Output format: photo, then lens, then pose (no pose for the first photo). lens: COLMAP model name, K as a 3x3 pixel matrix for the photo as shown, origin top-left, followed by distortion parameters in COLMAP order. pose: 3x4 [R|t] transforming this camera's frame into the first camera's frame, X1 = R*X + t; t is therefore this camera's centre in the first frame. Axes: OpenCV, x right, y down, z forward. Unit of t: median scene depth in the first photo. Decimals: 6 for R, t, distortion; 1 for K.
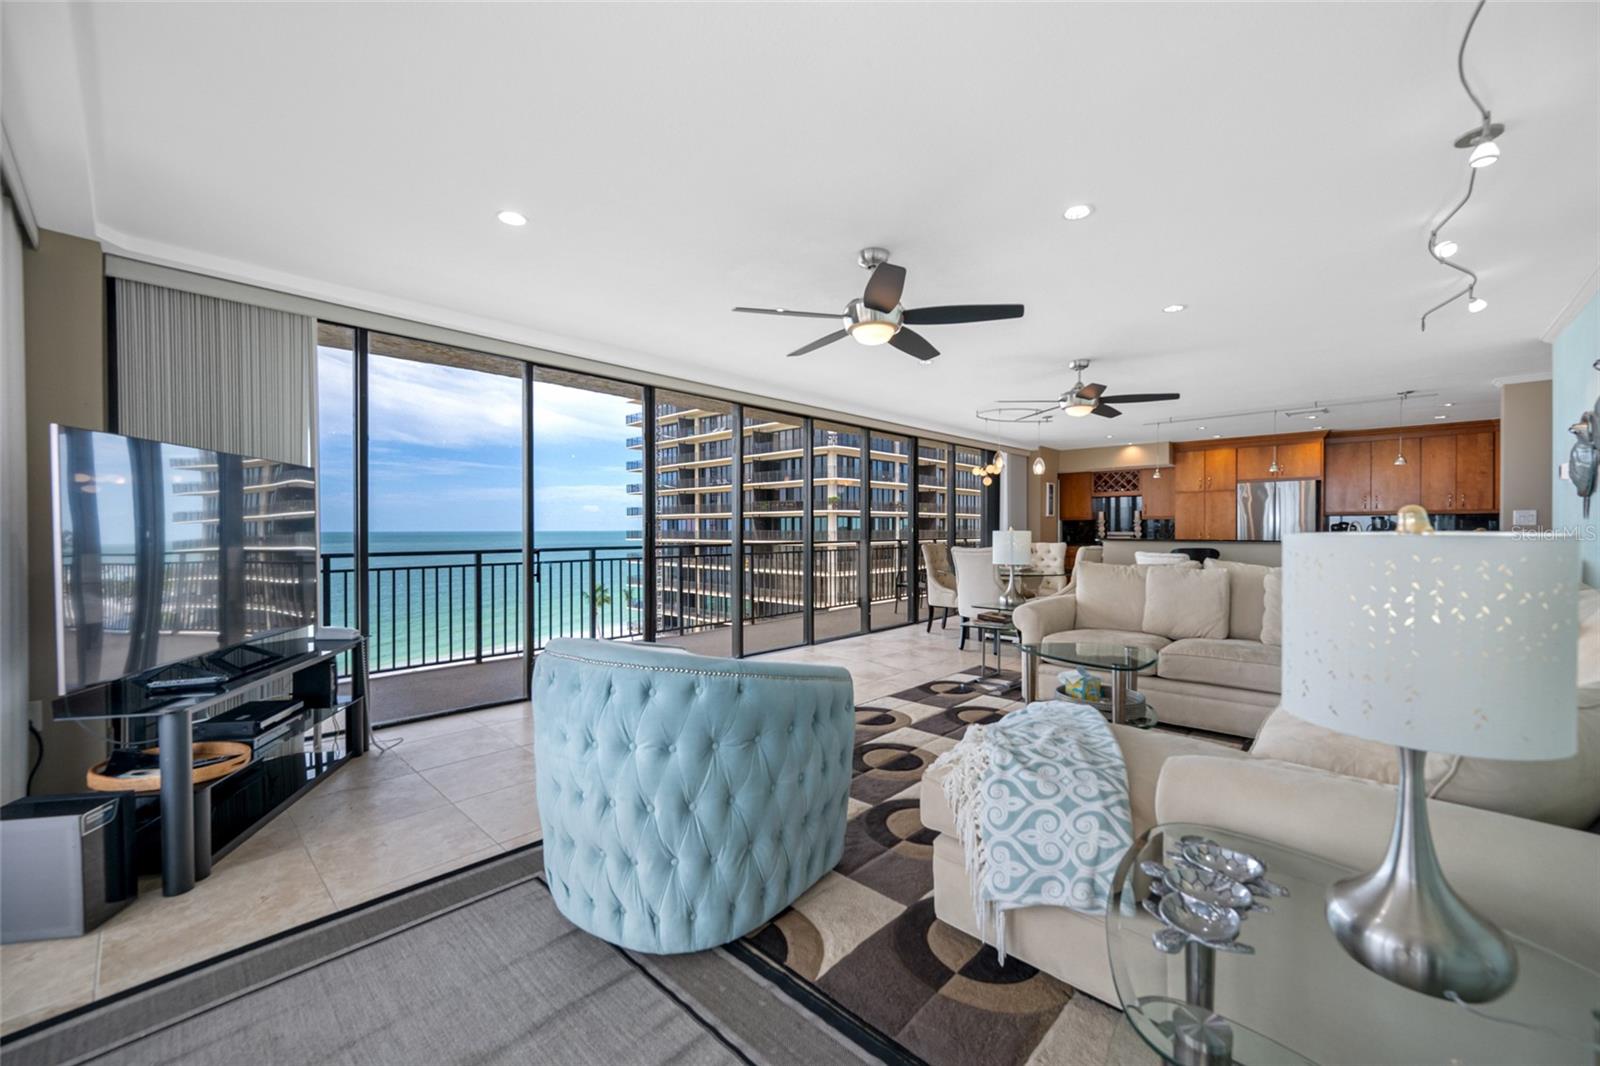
lens RADIAL K [[633.8, 0, 805.9], [0, 633.8, 529.8], [0, 0, 1]] dist [-0.001442, -0.000442]
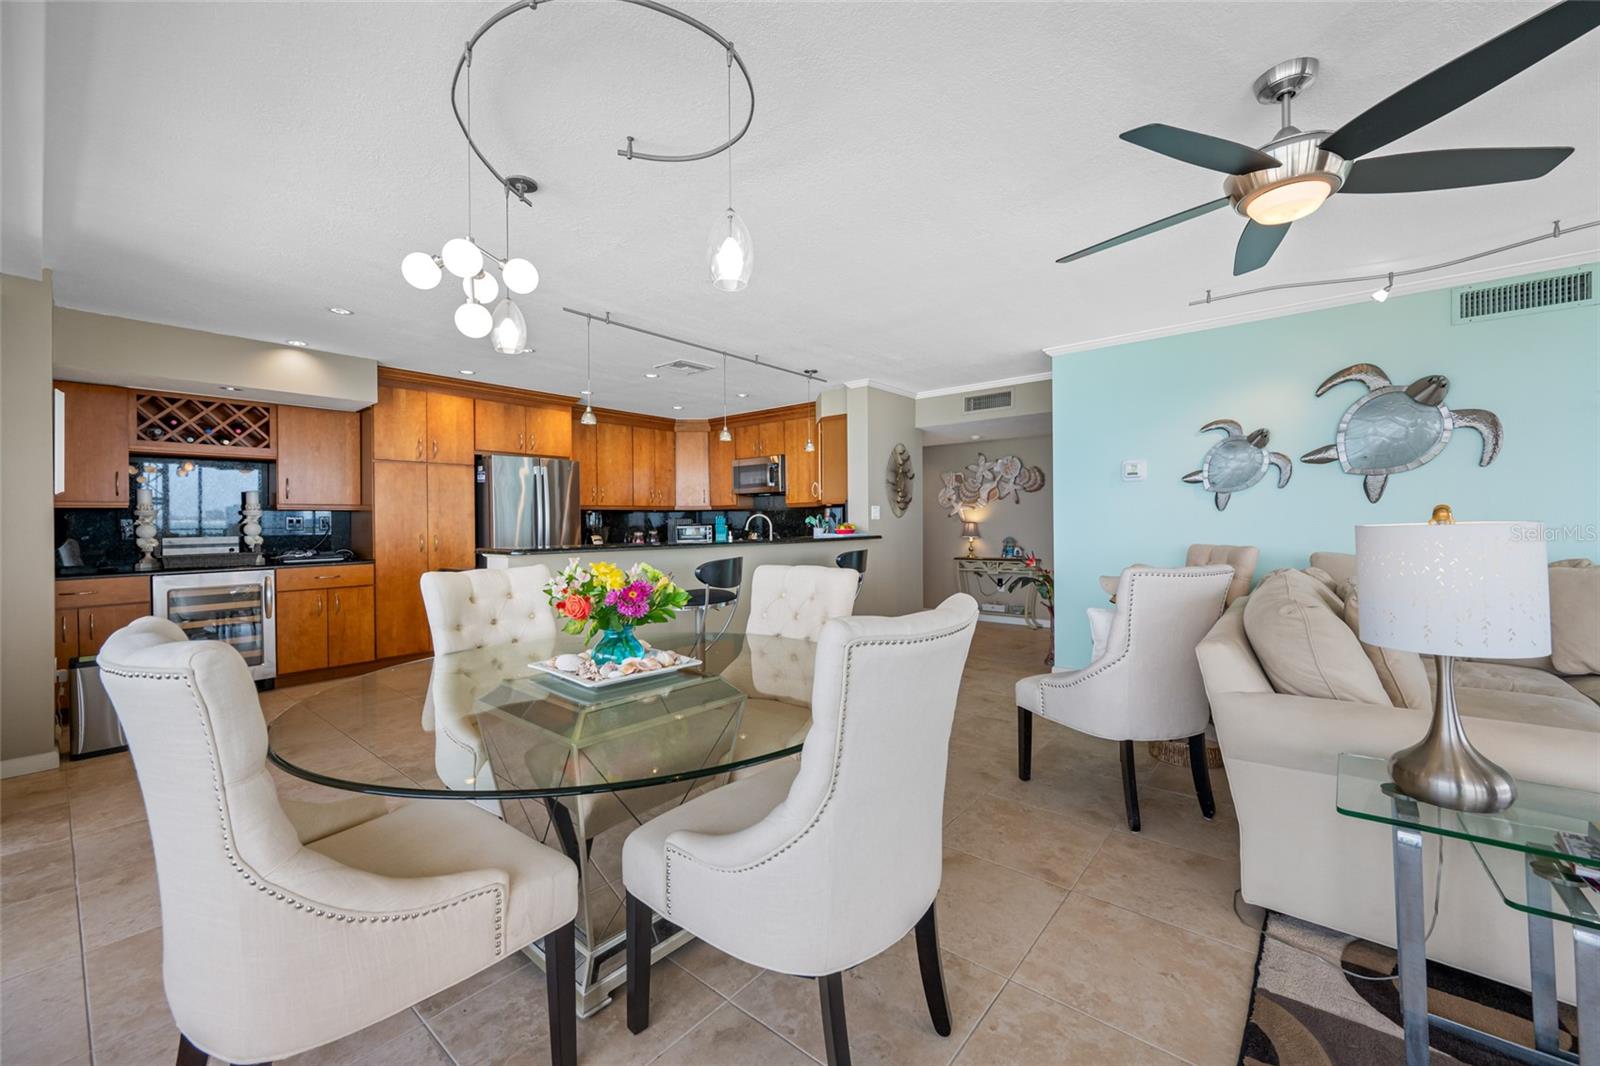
lens RADIAL K [[633.8, 0, 795.0], [0, 633.8, 523.3], [0, 0, 1]] dist [-0.001442, -0.000442]
pose [[-0.042840, 0.002789, 0.999078, 0.046730], [0.012273, 0.999922, -0.002265, -0.000654], [-0.999007, 0.012165, -0.042871, 0.753571]]
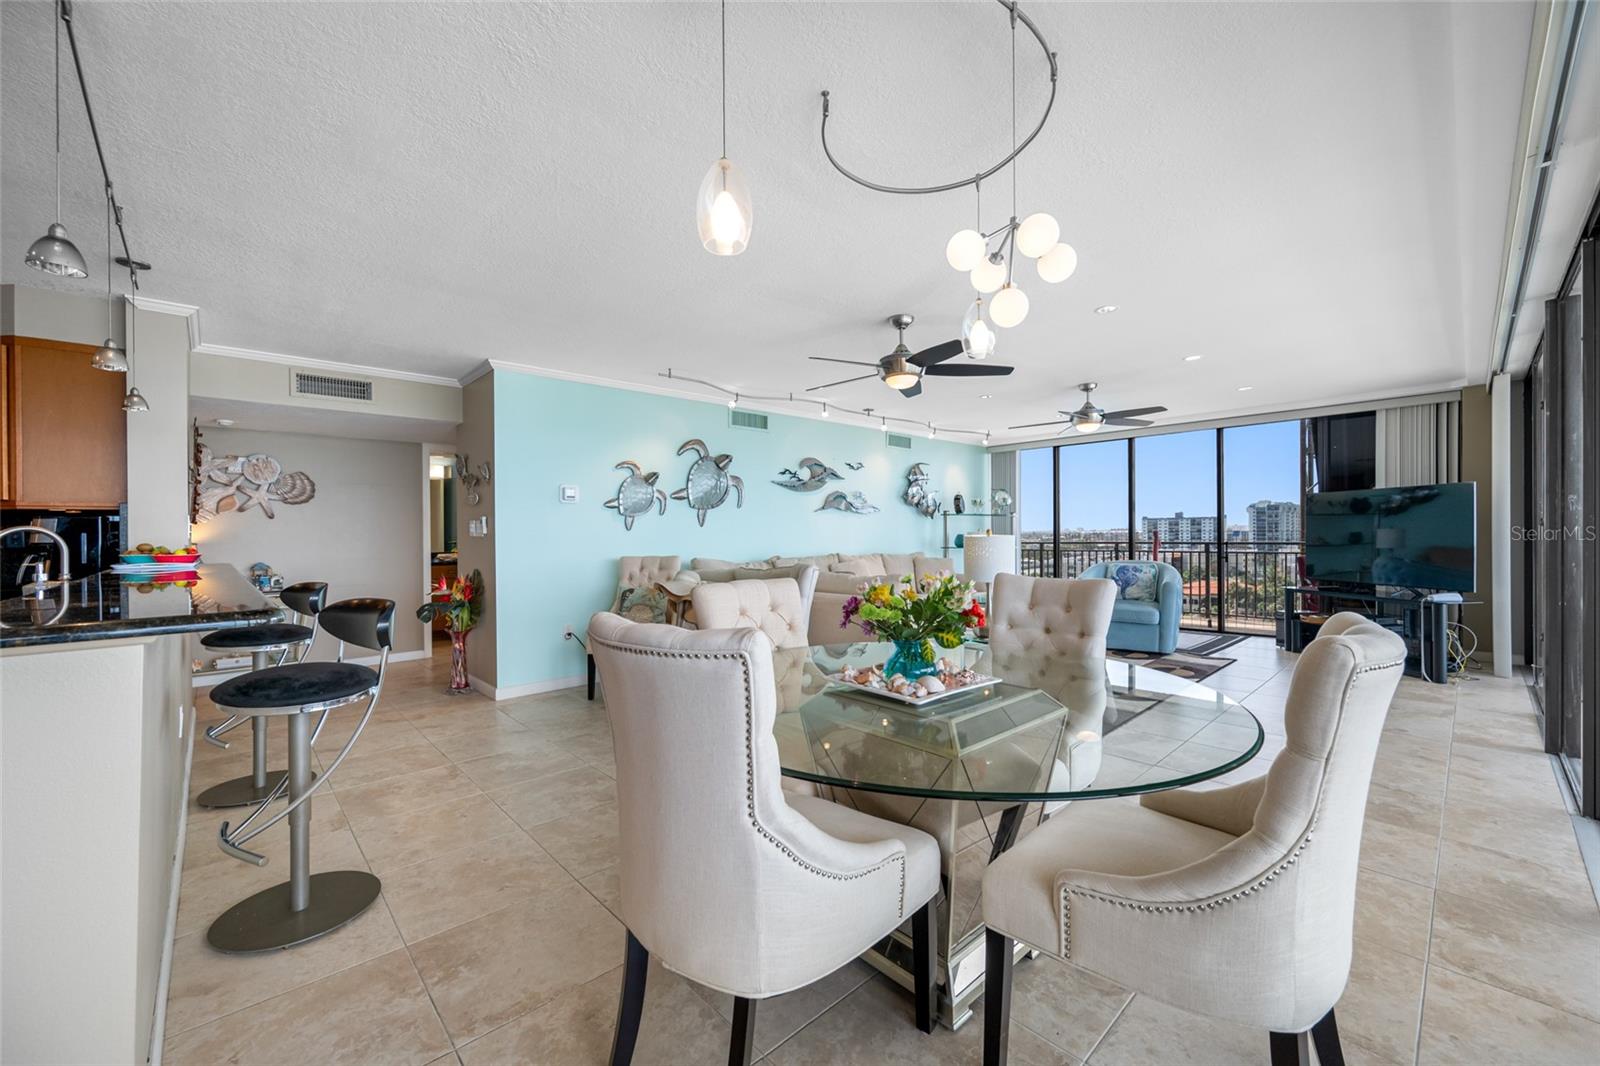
lens RADIAL K [[633.8, 0, 805.2], [0, 633.8, 541.4], [0, 0, 1]] dist [-0.001442, -0.000442]
pose [[-0.997506, 0.013254, 0.069325, 0.287458], [0.014367, 0.999775, 0.015578, -0.003553], [-0.069102, 0.016535, -0.997473, 1.019468]]
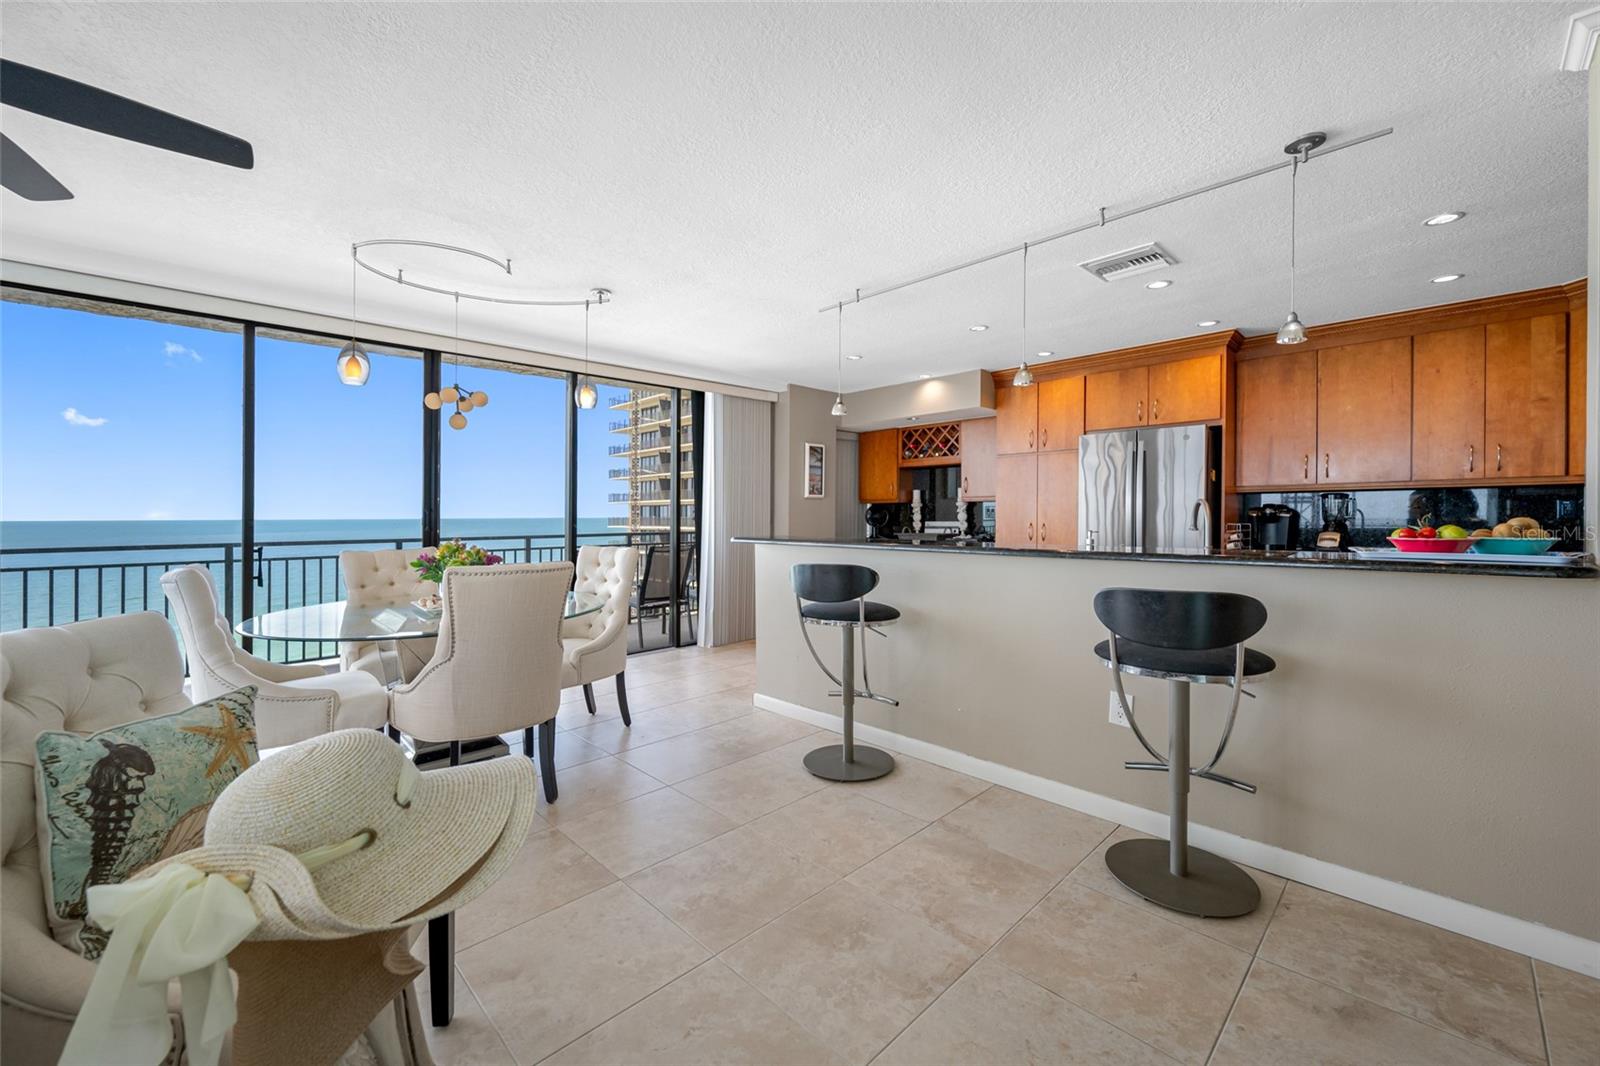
lens RADIAL K [[633.8, 0, 802.5], [0, 633.8, 515.5], [0, 0, 1]] dist [-0.001442, -0.000442]
pose [[0.998882, -0.000396, -0.047271, 0.482264], [0.000384, 1.000000, -0.000246, -0.003878], [0.047271, 0.000228, 0.998882, 0.448296]]
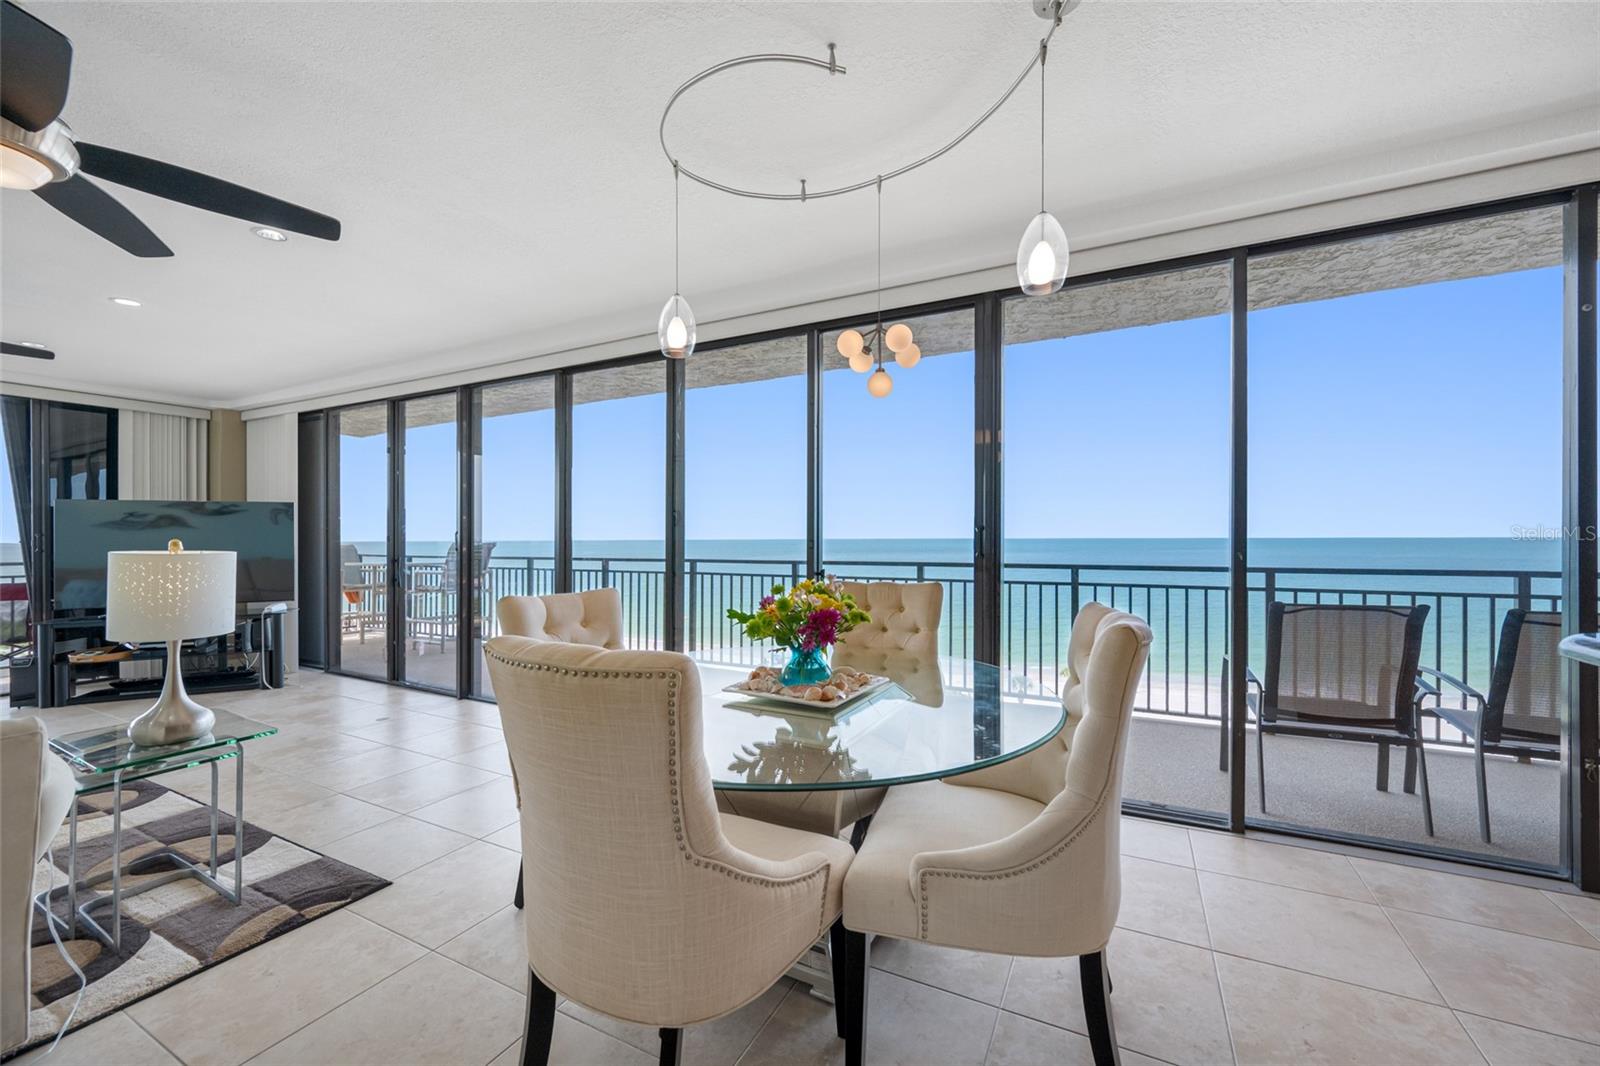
lens RADIAL K [[633.8, 0, 805.6], [0, 633.8, 522.6], [0, 0, 1]] dist [-0.001442, -0.000442]
pose [[0.273235, -0.019855, -0.961743, 0.474143], [0.002605, 0.999799, -0.019901, -0.004011], [0.961944, 0.002933, 0.273231, 0.750376]]
